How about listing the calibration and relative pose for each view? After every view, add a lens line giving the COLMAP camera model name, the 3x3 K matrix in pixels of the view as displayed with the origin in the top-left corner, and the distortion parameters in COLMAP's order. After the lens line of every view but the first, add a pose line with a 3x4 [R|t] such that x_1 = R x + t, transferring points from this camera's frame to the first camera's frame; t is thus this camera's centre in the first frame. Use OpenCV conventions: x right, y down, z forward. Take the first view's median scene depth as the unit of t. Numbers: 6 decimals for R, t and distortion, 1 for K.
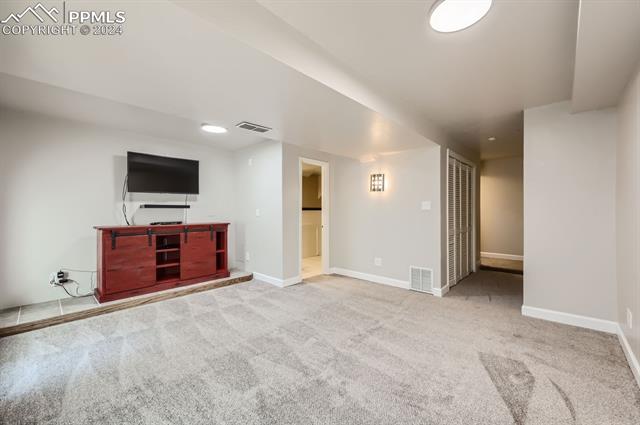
lens RADIAL K [[259.0, 0, 324.4], [0, 259.0, 210.9], [0, 0, 1]] dist [0.004232, -0.000204]
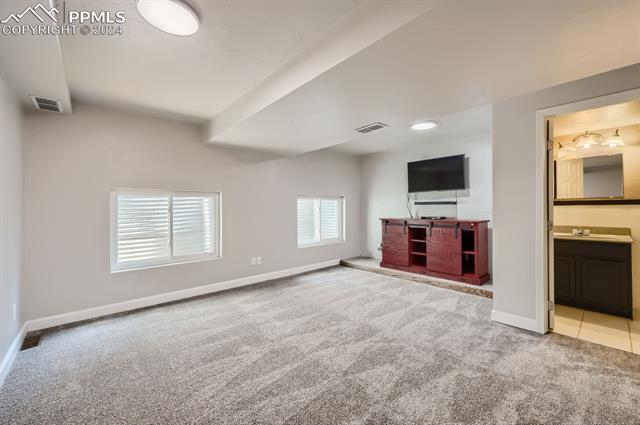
lens RADIAL K [[259.0, 0, 324.5], [0, 259.0, 210.6], [0, 0, 1]] dist [0.004232, -0.000204]
pose [[-0.088438, 0.012312, -0.996006, 0.588463], [0.006045, 0.999912, 0.011824, -0.001070], [0.996063, -0.004975, -0.088504, 0.671529]]
